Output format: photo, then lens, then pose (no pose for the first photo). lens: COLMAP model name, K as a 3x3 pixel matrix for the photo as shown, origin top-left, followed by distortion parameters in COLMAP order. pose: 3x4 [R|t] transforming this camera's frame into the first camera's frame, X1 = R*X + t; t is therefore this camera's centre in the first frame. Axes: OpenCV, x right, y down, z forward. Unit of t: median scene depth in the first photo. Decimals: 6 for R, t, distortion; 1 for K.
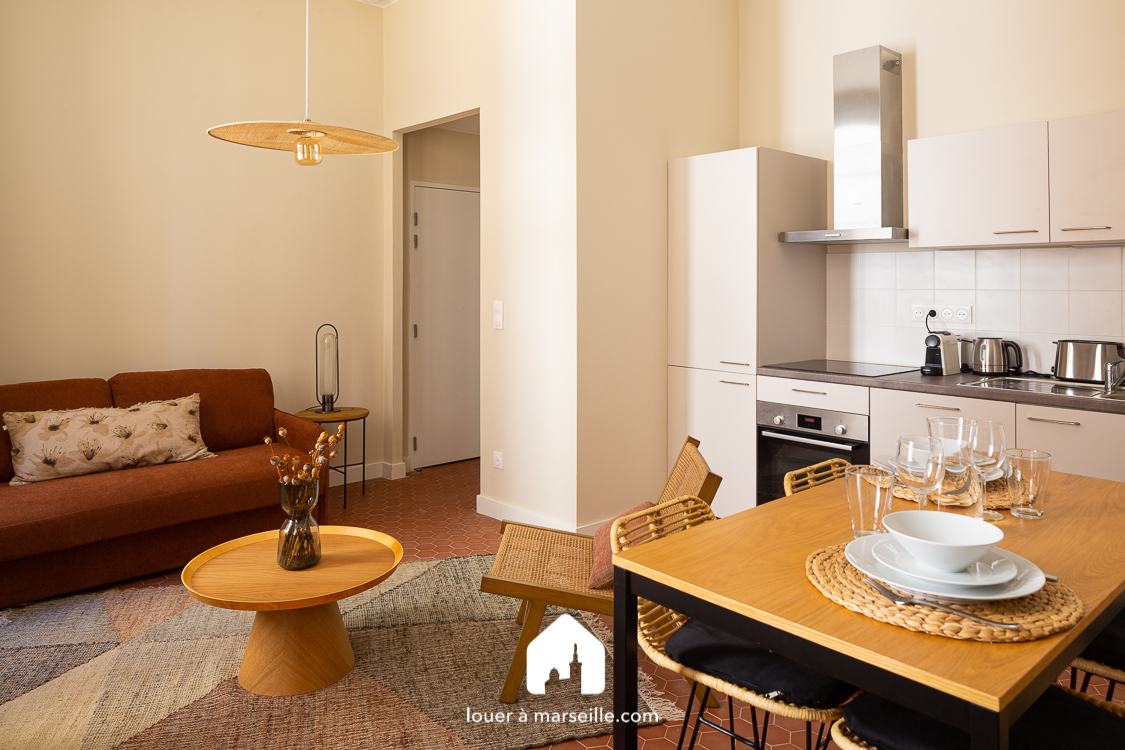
lens RADIAL K [[763.7, 0, 563.9], [0, 763.7, 374.9], [0, 0, 1]] dist [0.003484, 0.000393]
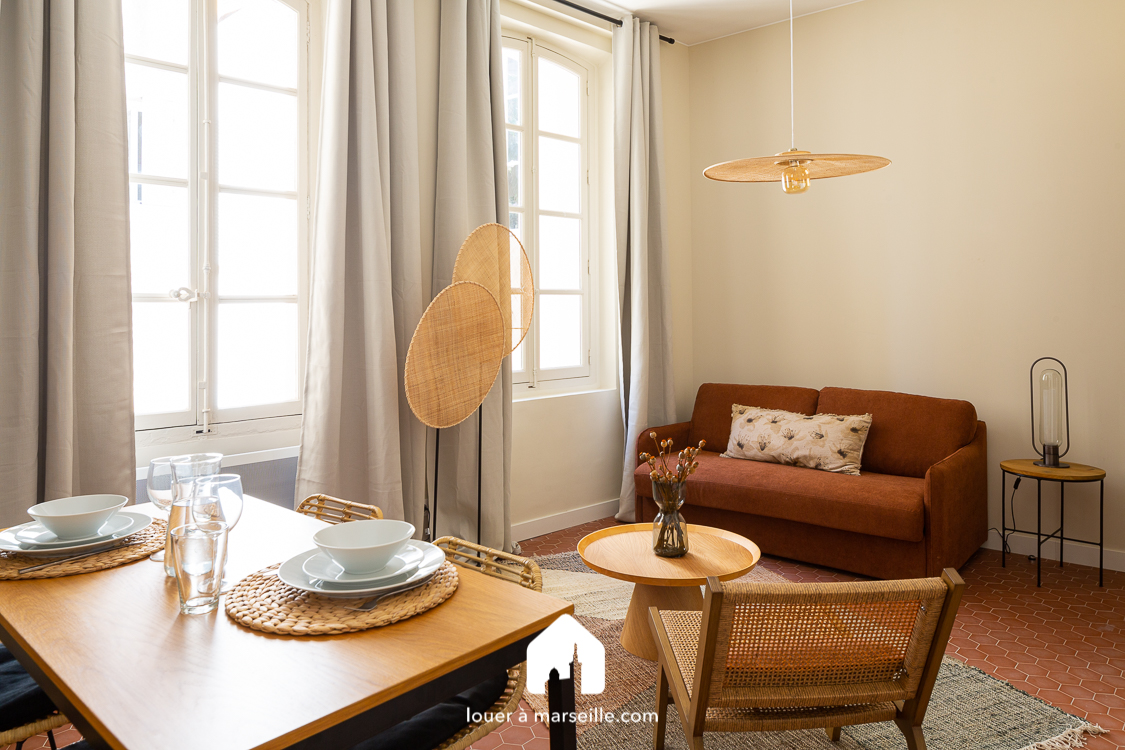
lens RADIAL K [[763.7, 0, 567.6], [0, 763.7, 372.0], [0, 0, 1]] dist [0.003484, 0.000393]
pose [[0.108459, 0.073006, -0.991416, 0.538186], [-0.110578, 0.991997, 0.060952, -0.053432], [0.987932, 0.103019, 0.115664, 0.490362]]
